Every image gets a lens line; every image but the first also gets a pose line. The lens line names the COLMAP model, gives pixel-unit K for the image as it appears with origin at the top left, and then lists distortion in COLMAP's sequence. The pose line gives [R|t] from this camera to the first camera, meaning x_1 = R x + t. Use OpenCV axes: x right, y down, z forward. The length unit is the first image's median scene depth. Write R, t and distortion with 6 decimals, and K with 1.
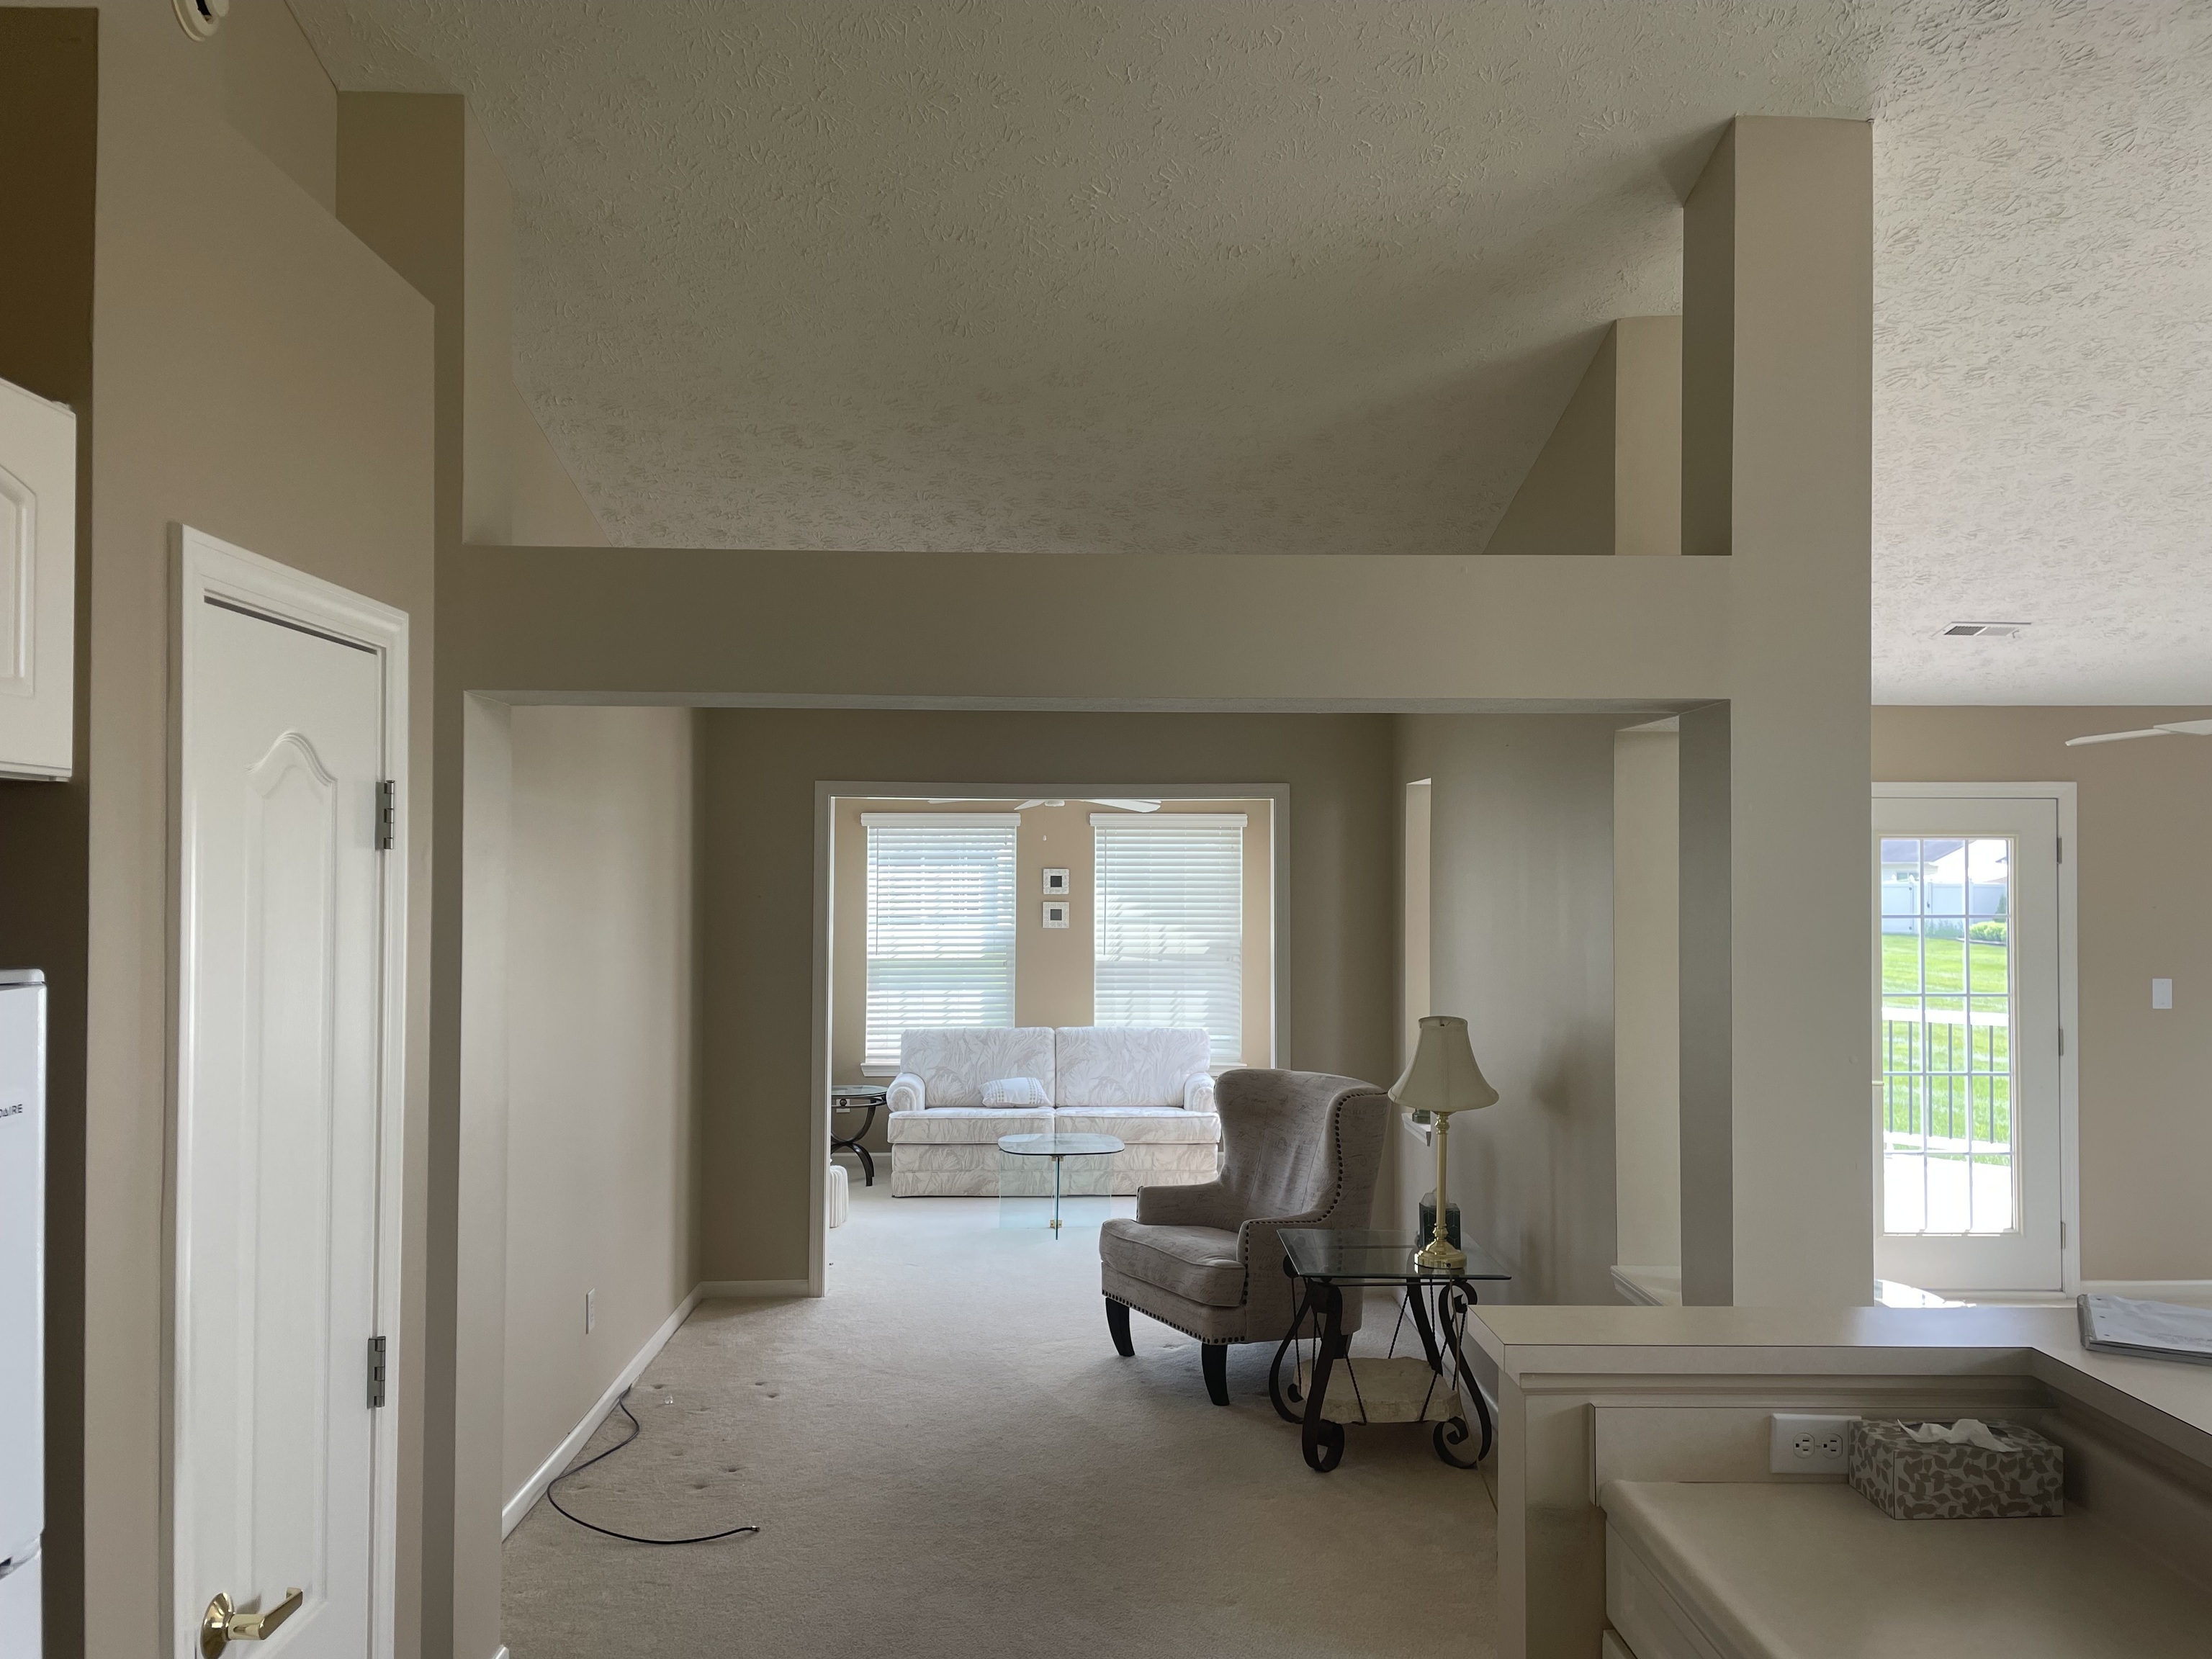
lens RADIAL K [[1642.7, 0, 1102.9], [0, 1642.7, 855.5], [0, 0, 1]] dist [0.092563, -0.112242]
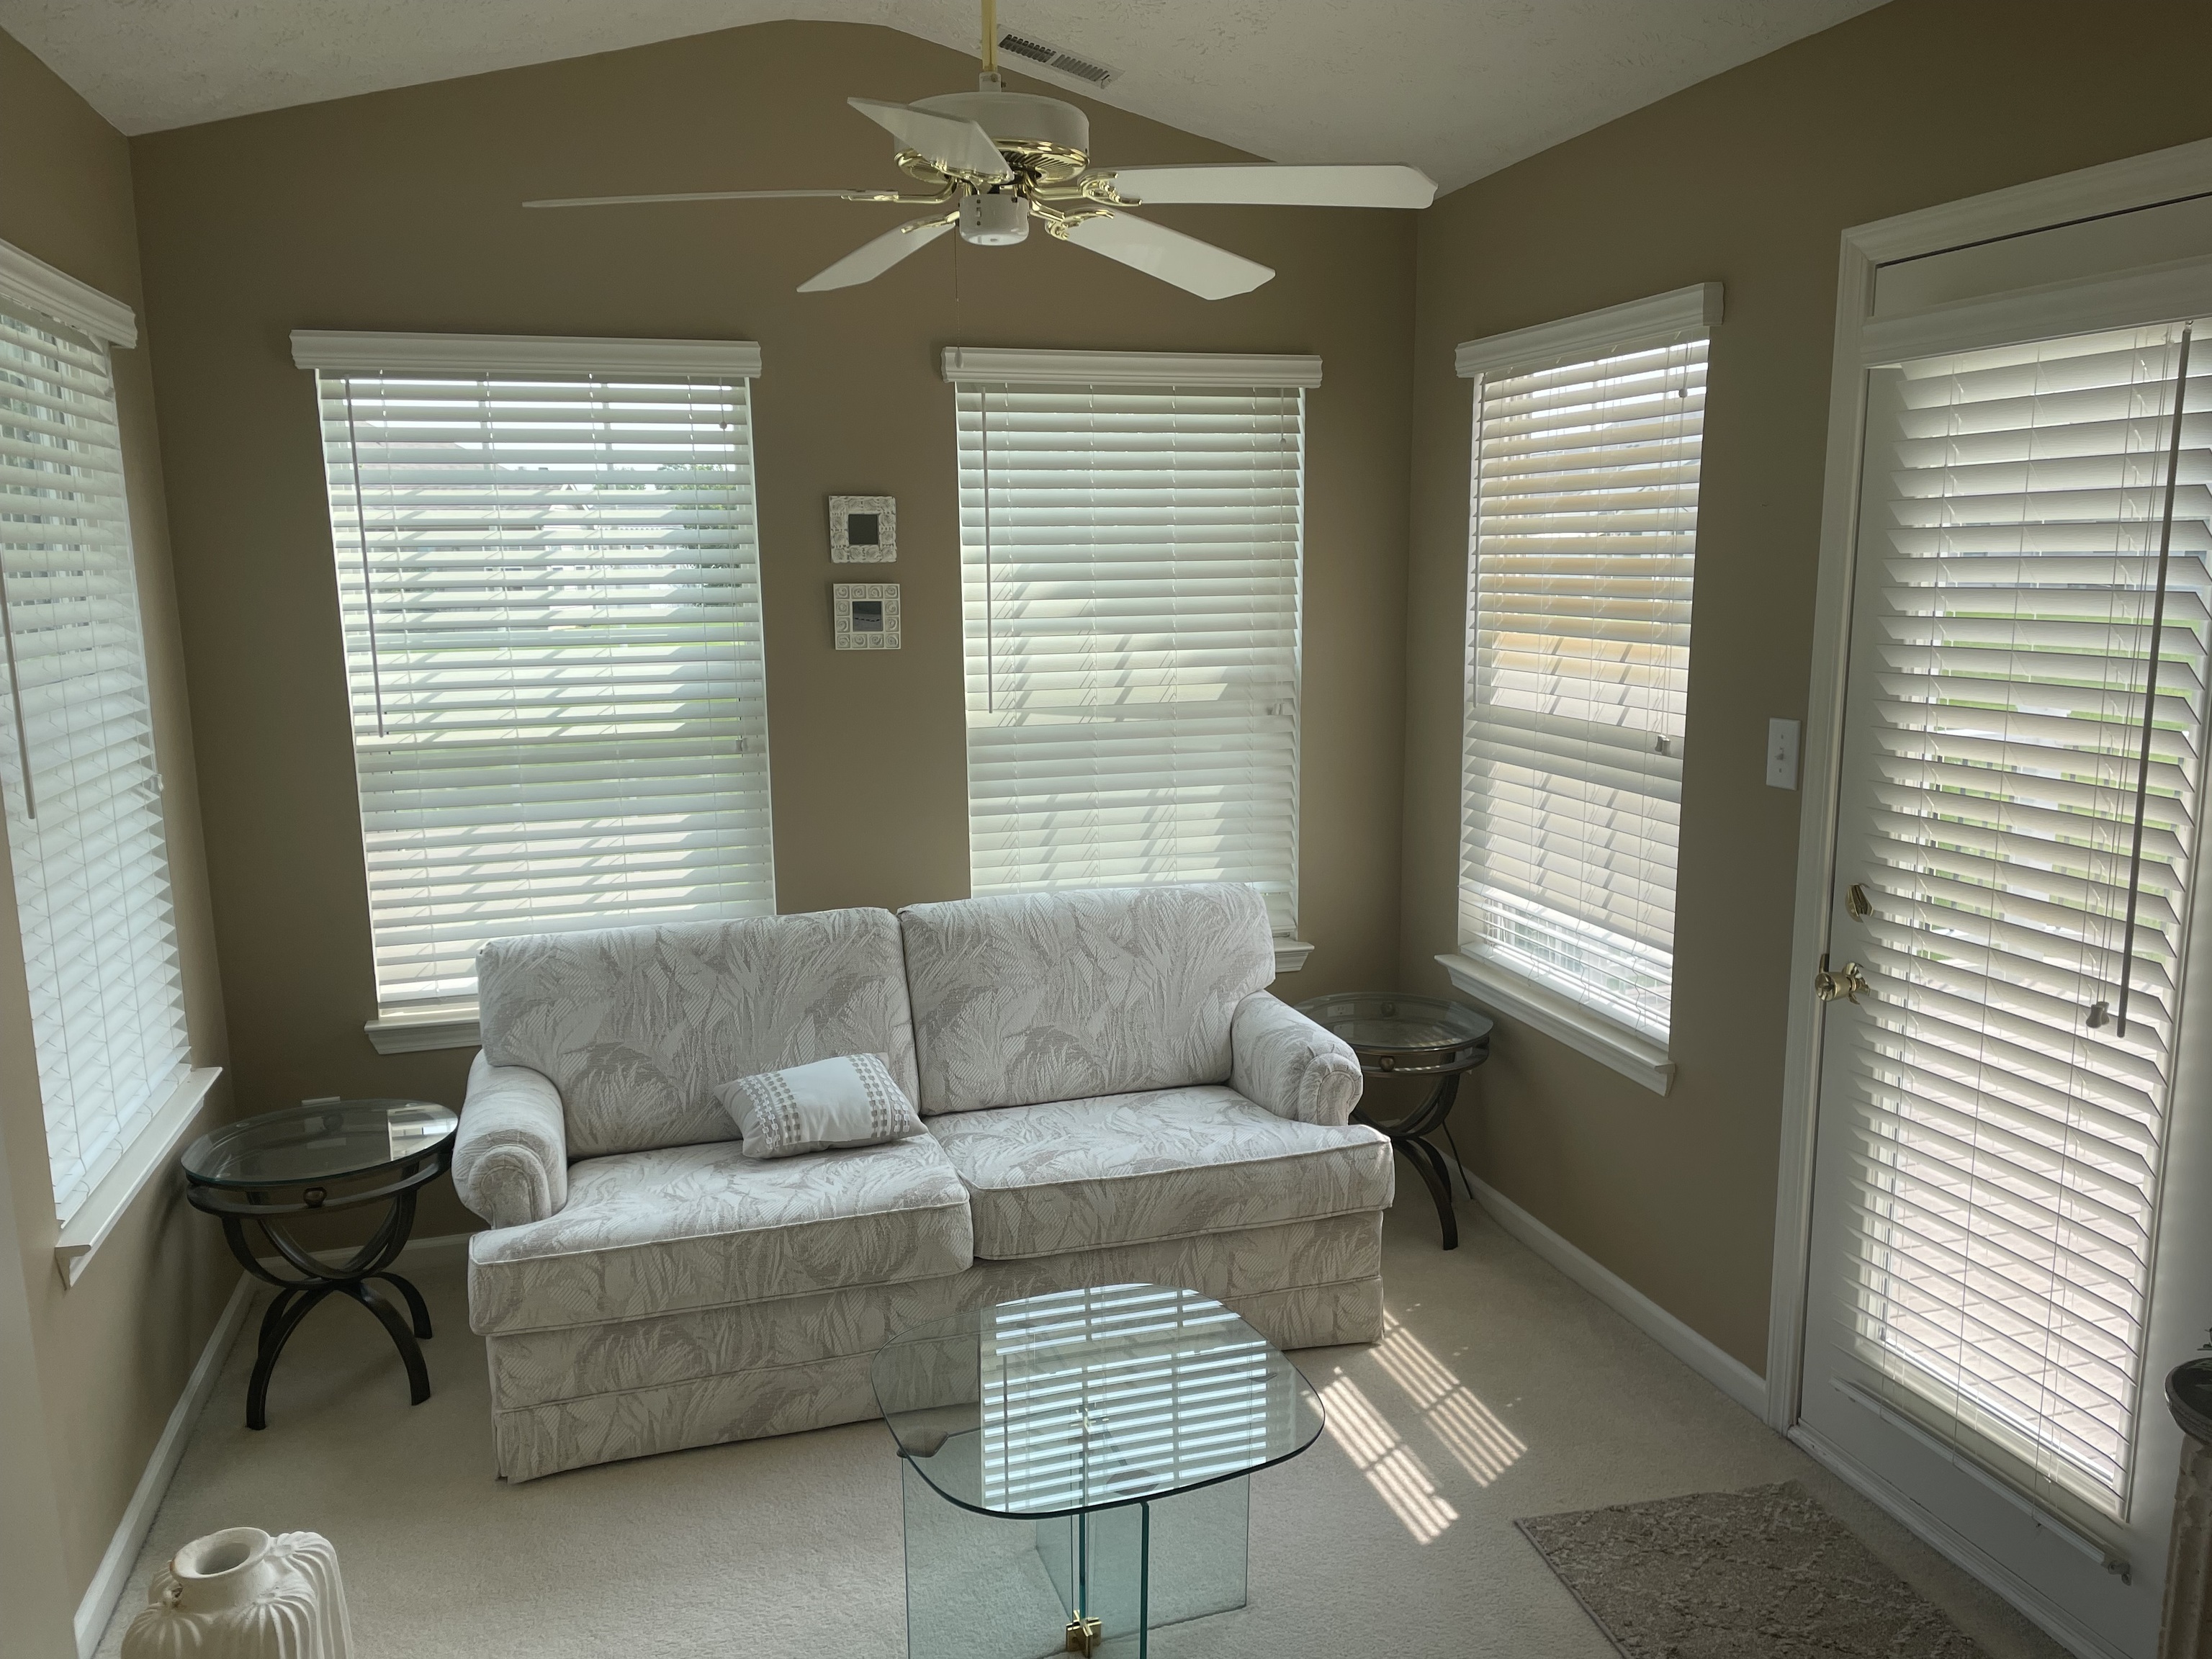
lens RADIAL K [[1642.7, 0, 1102.9], [0, 1642.7, 855.5], [0, 0, 1]] dist [0.092563, -0.112242]
pose [[0.964588, -0.063221, 0.256074, -0.079129], [0.013317, 0.981284, 0.192104, 0.017242], [-0.263426, -0.181891, 0.947377, 0.601042]]
